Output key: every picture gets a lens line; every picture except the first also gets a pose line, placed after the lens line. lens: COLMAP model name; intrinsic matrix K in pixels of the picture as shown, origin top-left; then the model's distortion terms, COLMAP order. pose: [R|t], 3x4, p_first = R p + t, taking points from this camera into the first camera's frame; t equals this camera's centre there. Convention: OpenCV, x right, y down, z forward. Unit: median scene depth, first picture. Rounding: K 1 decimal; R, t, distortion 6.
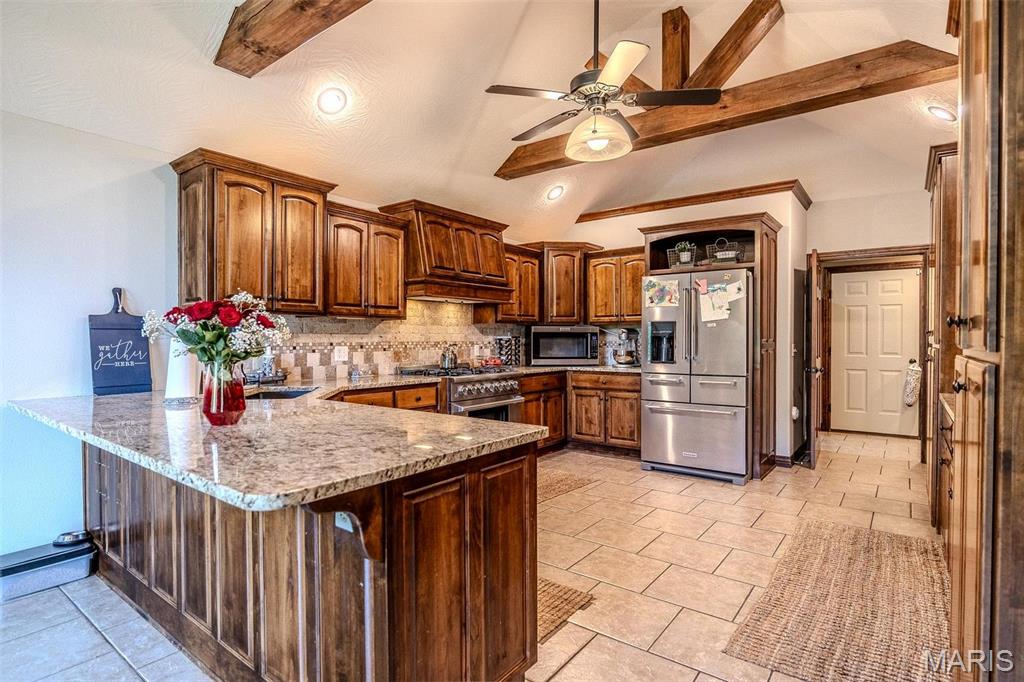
lens RADIAL K [[524.0, 0, 512.2], [0, 524.0, 344.1], [0, 0, 1]] dist [-0.007635, -0.000418]
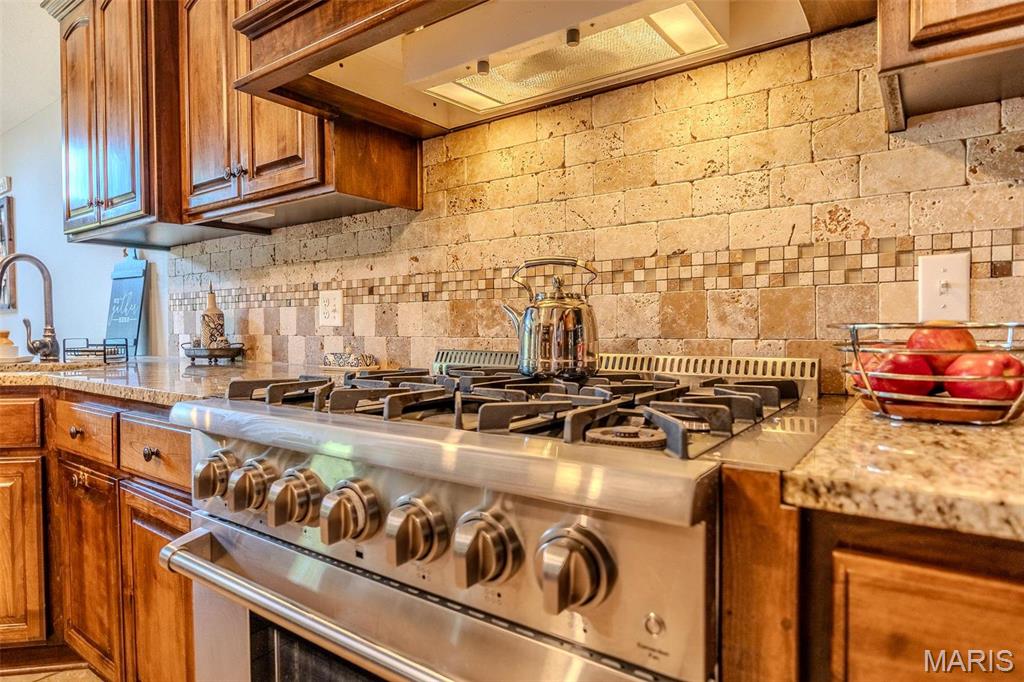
lens RADIAL K [[591.8, 0, 511.4], [0, 591.8, 340.0], [0, 0, 1]] dist [-0.002329, -0.000726]
pose [[0.026018, 0.023557, -0.999384, 0.144924], [-0.005438, 0.999711, 0.023423, 0.031364], [0.999647, 0.004825, 0.026139, 1.128871]]
